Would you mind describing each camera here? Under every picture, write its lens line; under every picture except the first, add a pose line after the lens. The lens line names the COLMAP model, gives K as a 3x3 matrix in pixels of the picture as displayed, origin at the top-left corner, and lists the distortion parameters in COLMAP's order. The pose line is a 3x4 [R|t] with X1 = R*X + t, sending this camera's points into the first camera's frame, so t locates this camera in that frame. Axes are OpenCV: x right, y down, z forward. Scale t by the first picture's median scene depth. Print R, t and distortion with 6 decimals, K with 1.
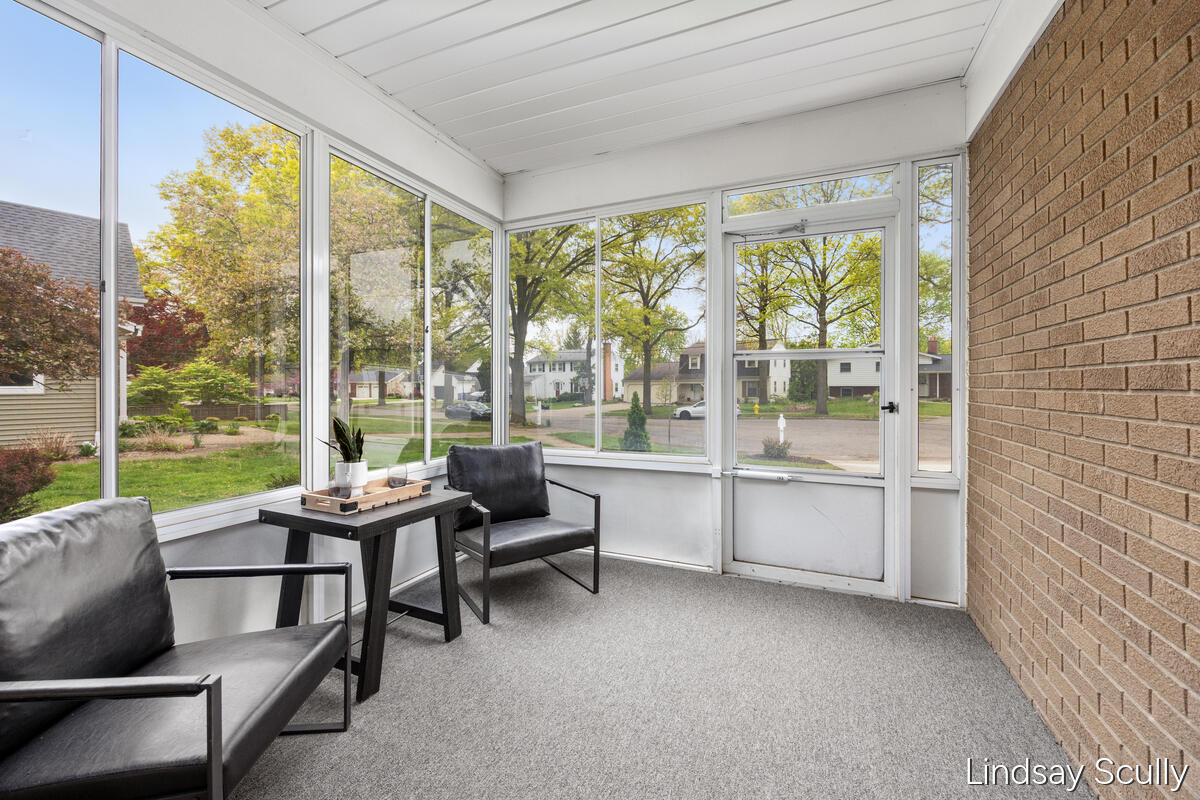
lens RADIAL K [[486.8, 0, 597.1], [0, 486.8, 391.4], [0, 0, 1]] dist [-0.002143, -0.000631]
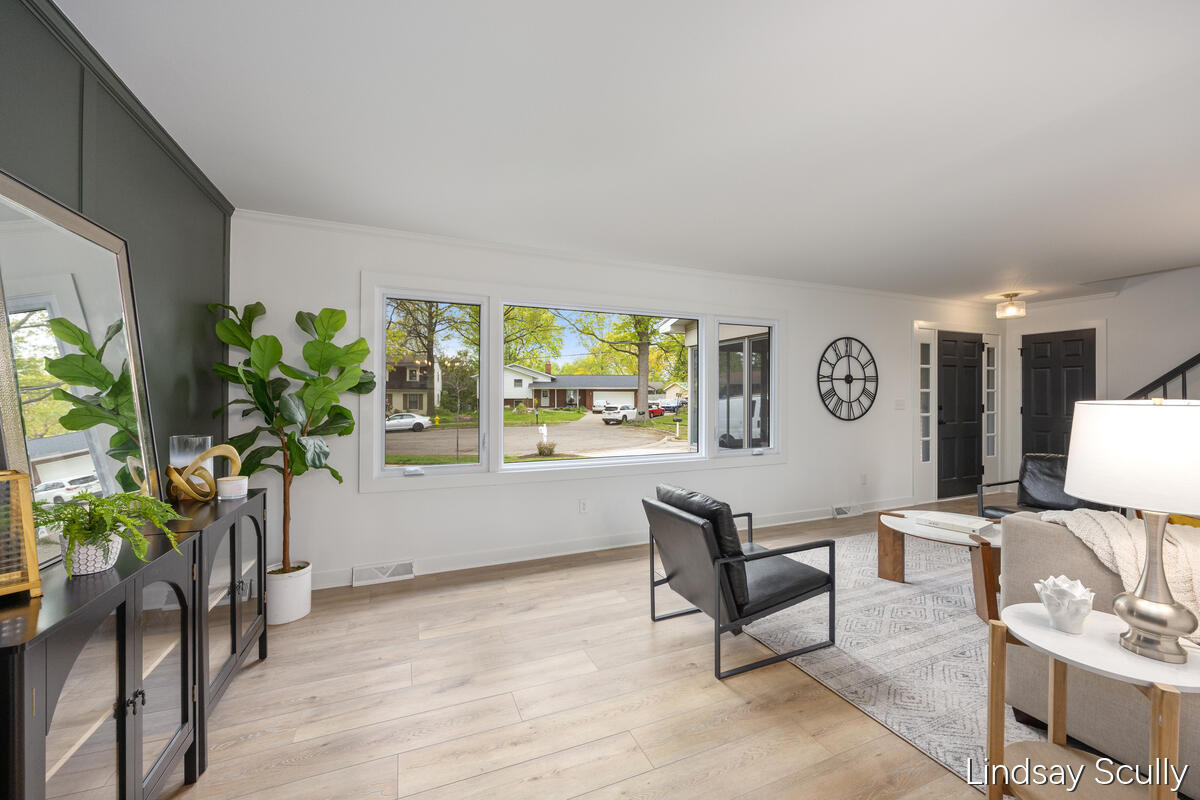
lens RADIAL K [[486.8, 0, 598.0], [0, 486.8, 394.2], [0, 0, 1]] dist [-0.002143, -0.000631]
pose [[0.692706, 0.001711, 0.721218, -0.187712], [0.007631, 0.999924, -0.009702, -0.008130], [-0.721179, 0.012224, 0.692641, -0.019772]]
